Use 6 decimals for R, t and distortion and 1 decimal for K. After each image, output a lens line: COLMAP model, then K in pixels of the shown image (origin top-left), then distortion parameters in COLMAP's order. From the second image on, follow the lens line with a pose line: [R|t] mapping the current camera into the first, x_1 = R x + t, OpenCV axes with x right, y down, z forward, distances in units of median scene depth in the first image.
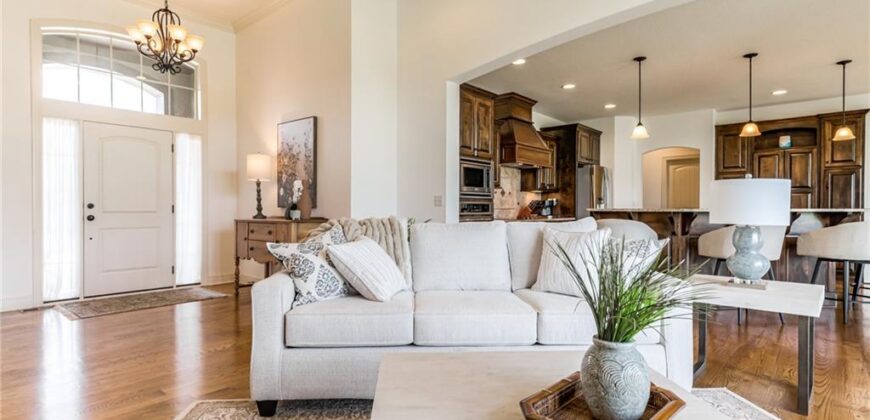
lens RADIAL K [[435.7, 0, 433.8], [0, 435.7, 213.8], [0, 0, 1]] dist [0.001334, 0.000194]
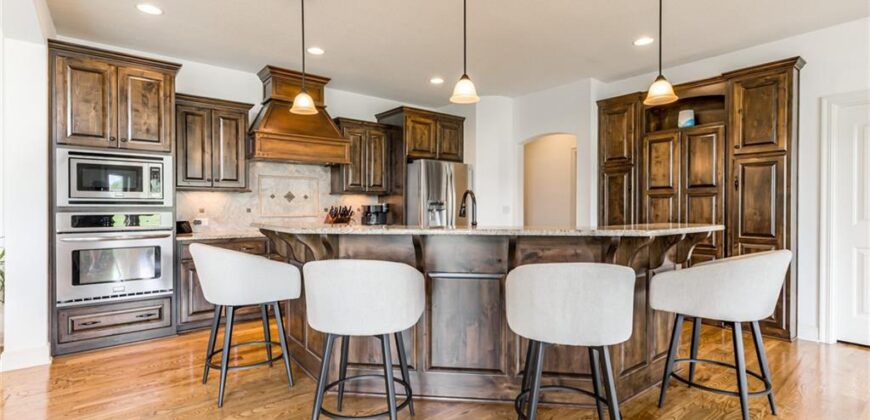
lens RADIAL K [[404.0, 0, 436.5], [0, 404.0, 209.5], [0, 0, 1]] dist [-0.001853, 0.000659]
pose [[0.984119, 0.001411, -0.177505, 0.541563], [-0.002245, 0.999987, -0.004494, -0.021759], [0.177496, 0.004821, 0.984110, 0.322061]]
